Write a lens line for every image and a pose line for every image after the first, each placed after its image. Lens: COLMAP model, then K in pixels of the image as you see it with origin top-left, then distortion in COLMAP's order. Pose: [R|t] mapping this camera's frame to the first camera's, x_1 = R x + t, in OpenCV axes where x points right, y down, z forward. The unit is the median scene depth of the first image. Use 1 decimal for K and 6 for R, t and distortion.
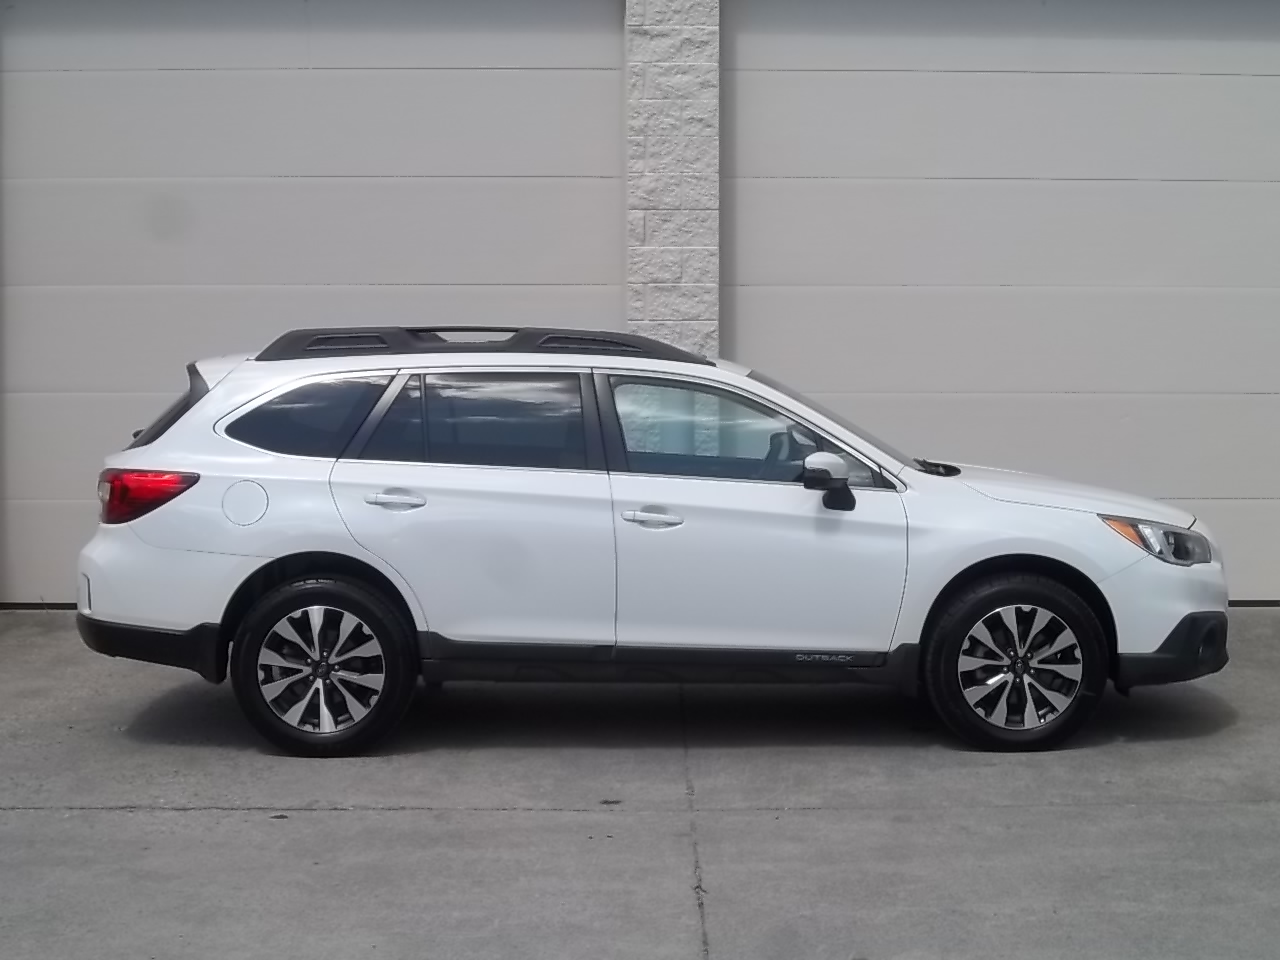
lens RADIAL K [[2194.7, 0, 640.0], [0, 2194.7, 480.0], [0, 0, 1]] dist [-0.048231, -0.088723]
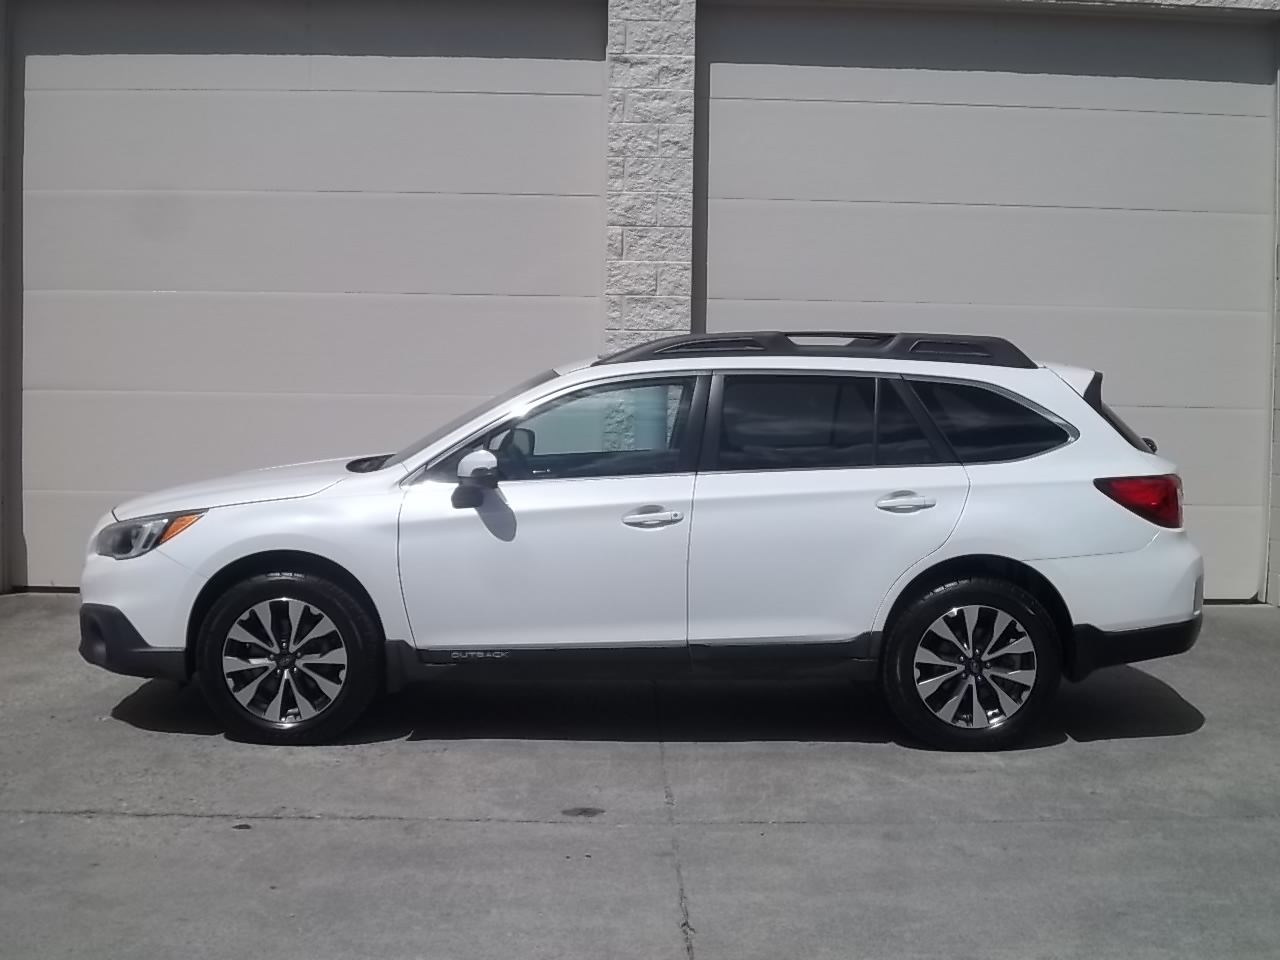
lens RADIAL K [[1760.9, 0, 640.0], [0, 1760.9, 480.0], [0, 0, 1]] dist [-0.099600, -0.014283]
pose [[0.999684, 0.013710, 0.021054, -0.008837], [-0.013718, 0.999906, 0.000239, -0.000232], [-0.021049, -0.000528, 0.999778, 0.226806]]
